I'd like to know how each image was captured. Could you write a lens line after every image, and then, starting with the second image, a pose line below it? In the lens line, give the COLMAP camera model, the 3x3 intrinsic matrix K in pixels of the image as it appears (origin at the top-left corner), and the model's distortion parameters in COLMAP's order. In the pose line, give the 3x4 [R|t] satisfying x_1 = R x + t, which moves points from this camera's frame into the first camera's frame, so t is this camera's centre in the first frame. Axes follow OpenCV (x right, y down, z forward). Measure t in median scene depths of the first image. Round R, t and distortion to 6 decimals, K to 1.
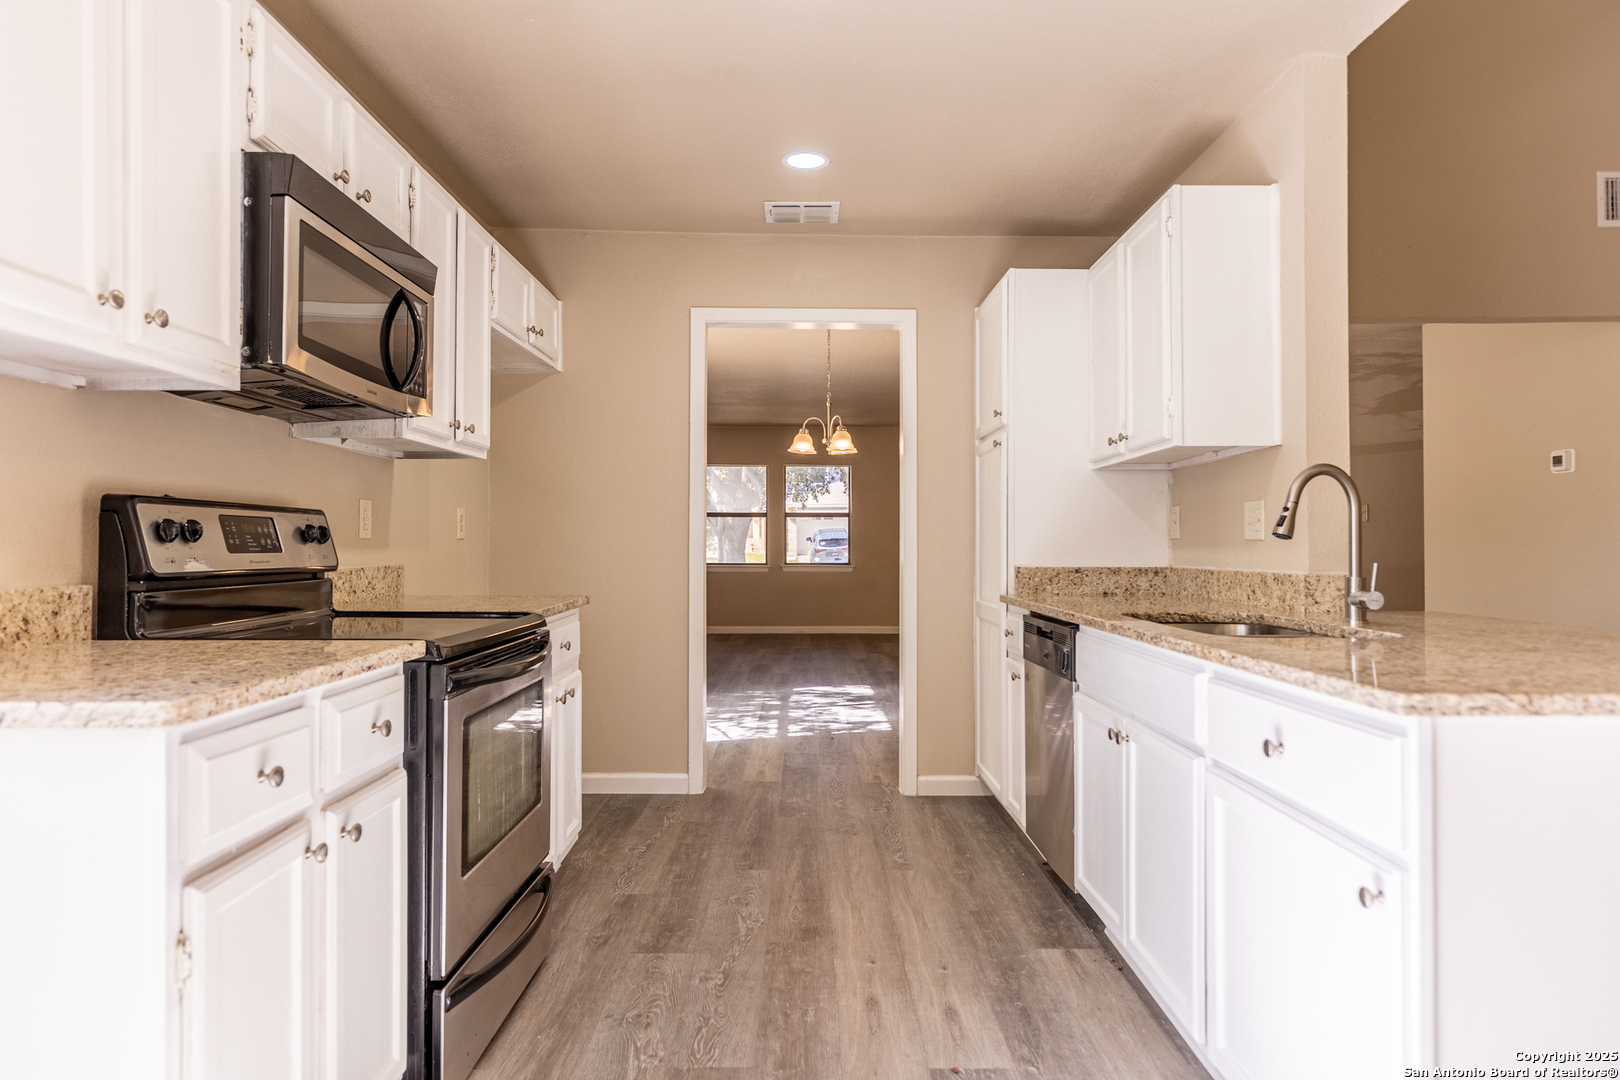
lens RADIAL K [[979.9, 0, 814.2], [0, 979.9, 533.7], [0, 0, 1]] dist [0.001635, -0.000014]
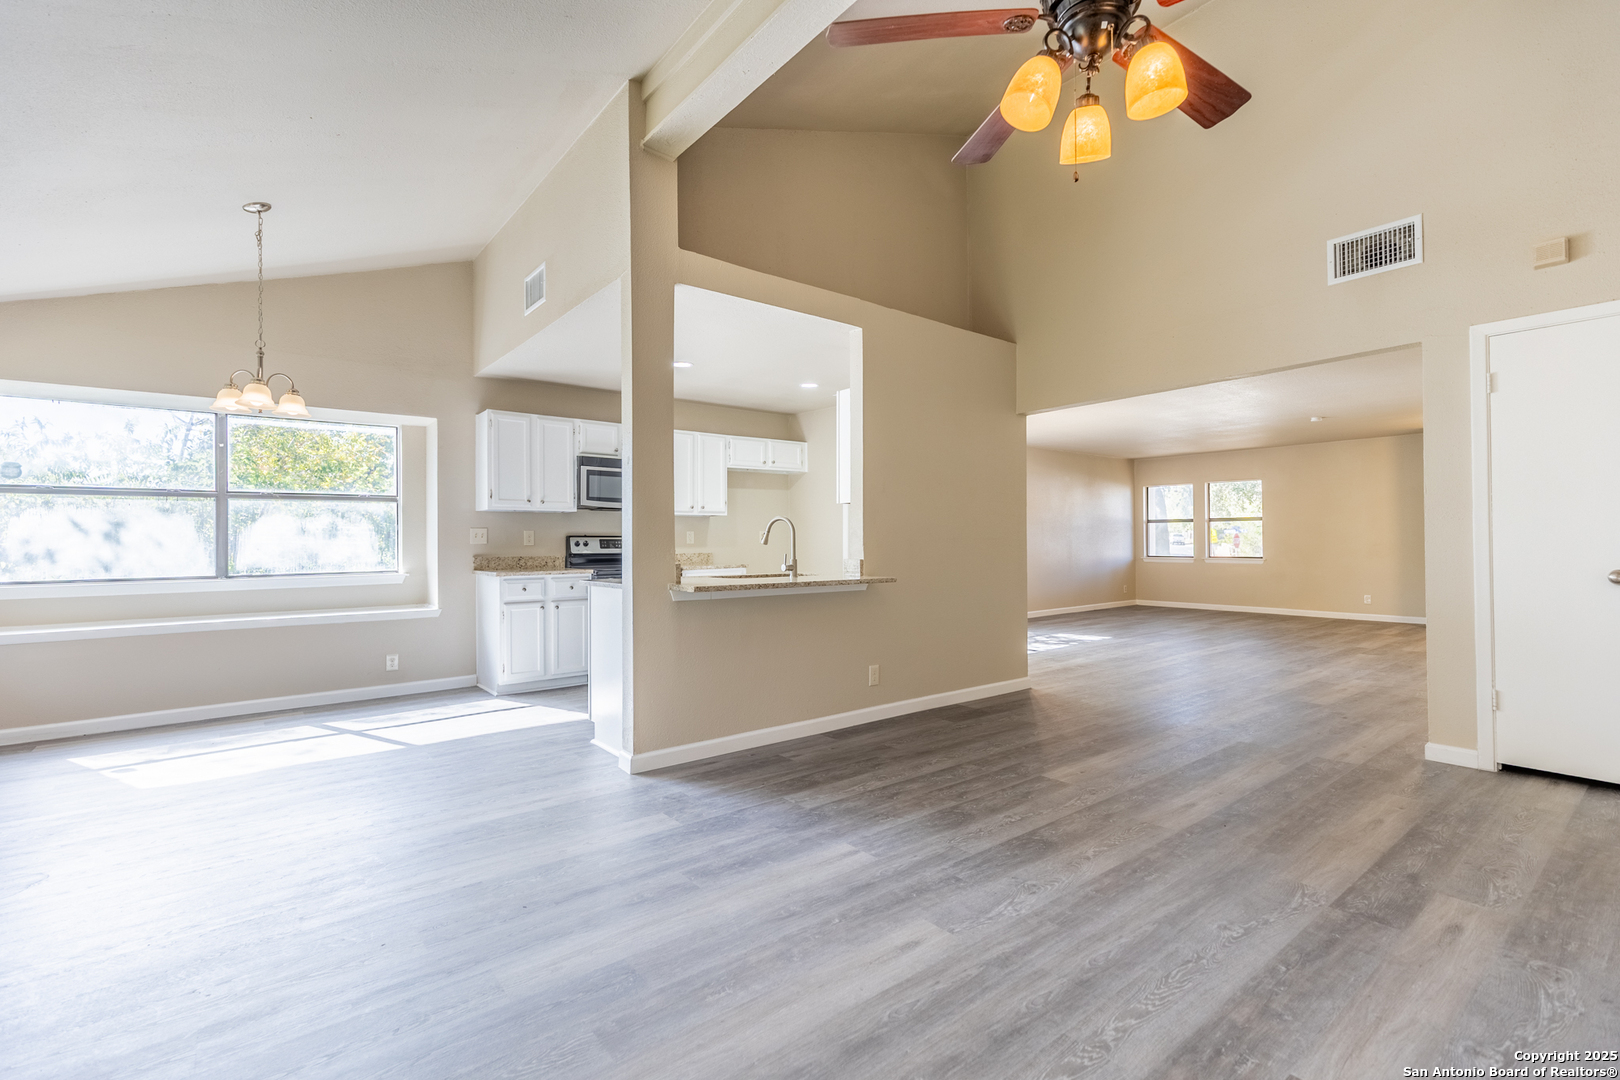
lens RADIAL K [[731.3, 0, 818.1], [0, 731.3, 536.1], [0, 0, 1]] dist [0.011385, -0.001231]
pose [[0.616542, -0.007661, -0.787284, 1.861525], [0.012739, 0.999919, 0.000246, -0.017037], [0.787219, -0.010181, 0.616590, -0.115797]]
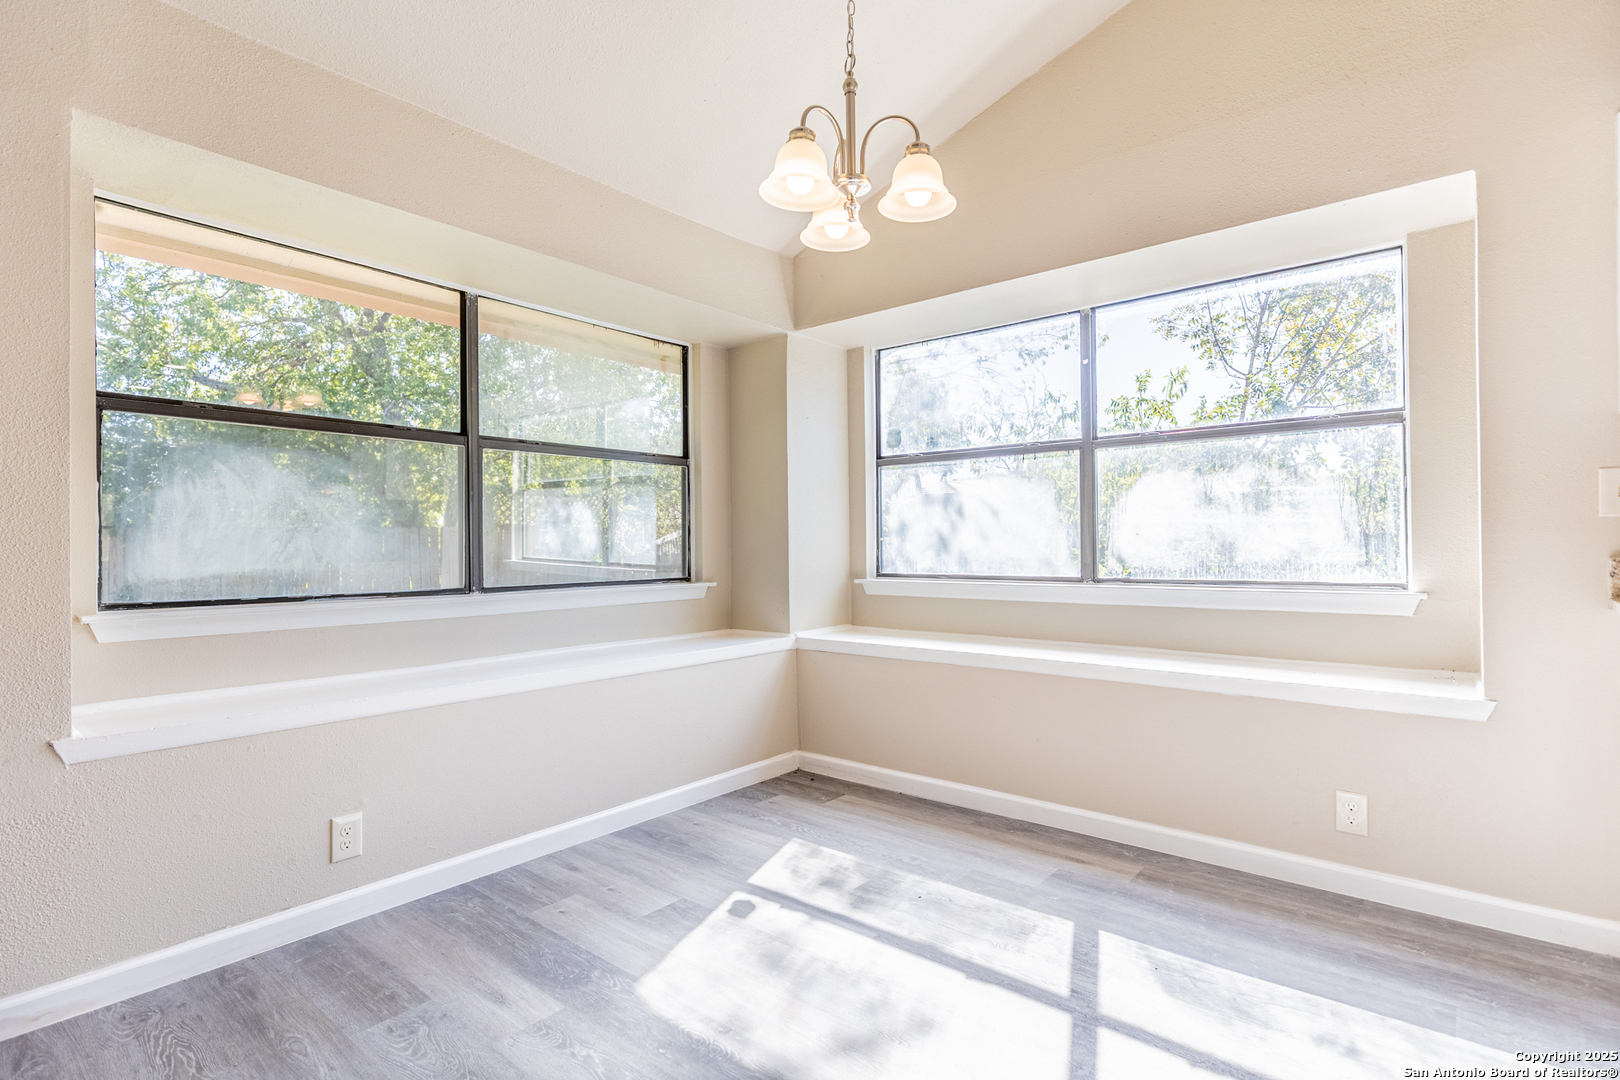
lens RADIAL K [[776.8, 0, 810.0], [0, 776.8, 540.0], [0, 0, 1]] dist [-0.001138, -0.000136]
pose [[-0.642283, 0.005022, -0.766451, 0.555839], [0.015519, 0.999859, -0.006453, 0.009783], [0.766311, -0.016039, -0.642270, 0.310849]]
